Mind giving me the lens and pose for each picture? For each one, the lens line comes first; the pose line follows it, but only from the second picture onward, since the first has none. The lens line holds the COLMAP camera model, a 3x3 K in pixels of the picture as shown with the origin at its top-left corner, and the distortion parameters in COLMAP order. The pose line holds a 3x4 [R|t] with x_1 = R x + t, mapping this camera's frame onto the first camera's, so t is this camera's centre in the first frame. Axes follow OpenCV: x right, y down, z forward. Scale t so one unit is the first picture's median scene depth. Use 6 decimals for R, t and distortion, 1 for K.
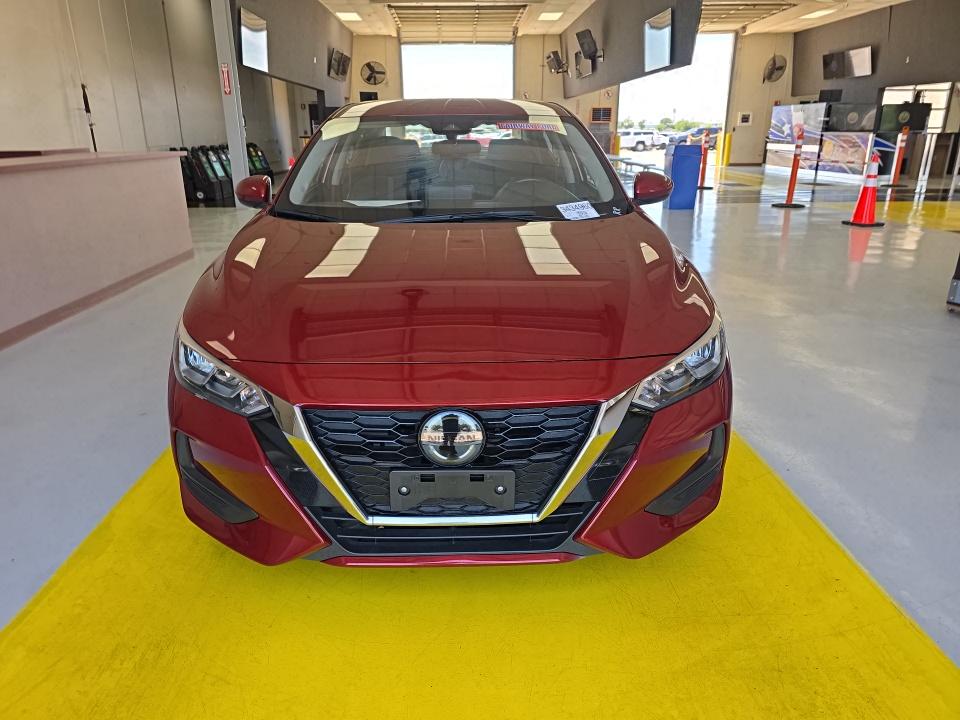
lens RADIAL K [[636.7, 0, 491.8], [0, 636.7, 359.6], [0, 0, 1]] dist [0.006121, -0.014215]
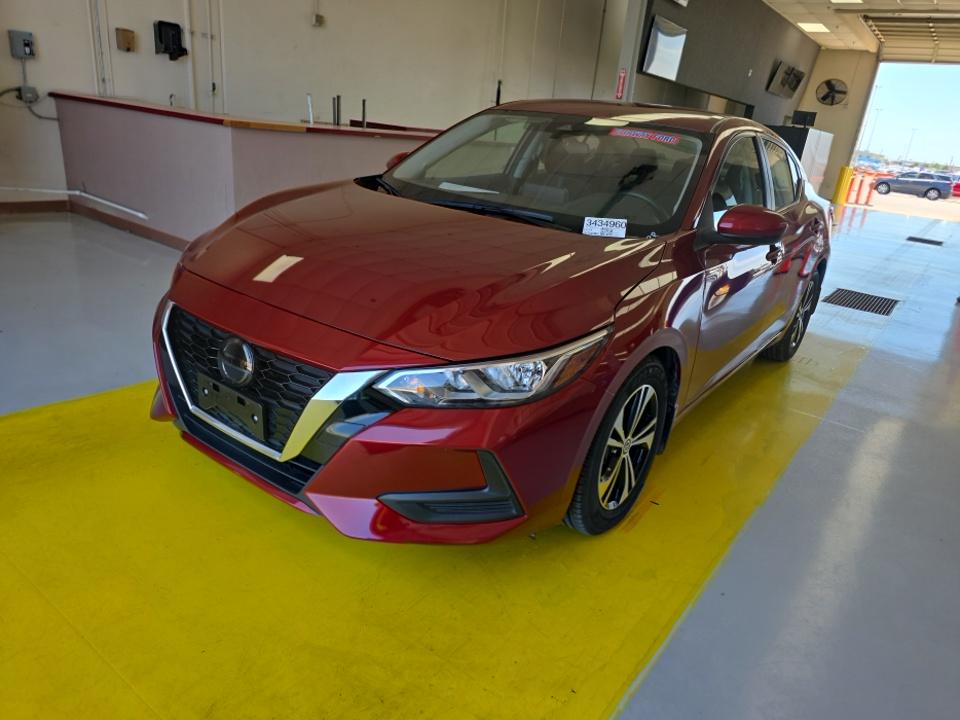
lens RADIAL K [[649.3, 0, 481.3], [0, 649.3, 377.5], [0, 0, 1]] dist [0.001417, -0.003864]
pose [[0.788786, 0.307131, -0.532435, 0.093484], [-0.306601, 0.947357, 0.092255, -0.009941], [0.532740, 0.090476, 0.841429, 0.022492]]
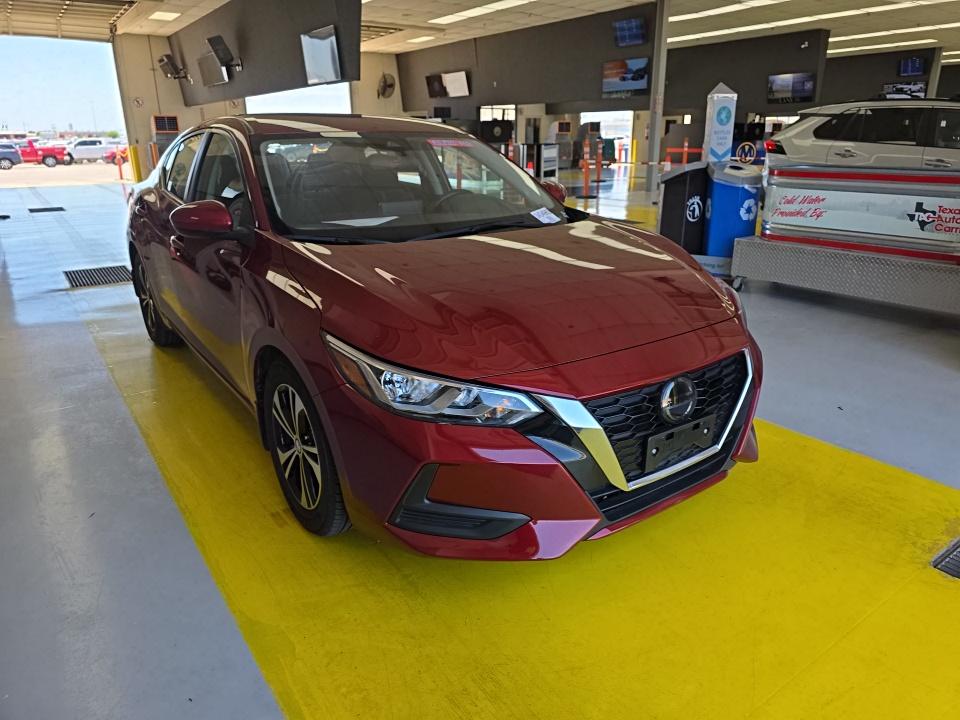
lens RADIAL K [[636.7, 0, 491.8], [0, 636.7, 359.6], [0, 0, 1]] dist [0.006121, -0.014215]
pose [[0.819974, -0.180569, 0.543174, -0.101326], [0.187596, 0.981304, 0.043023, -0.007450], [-0.540787, 0.066620, 0.838517, 0.014597]]
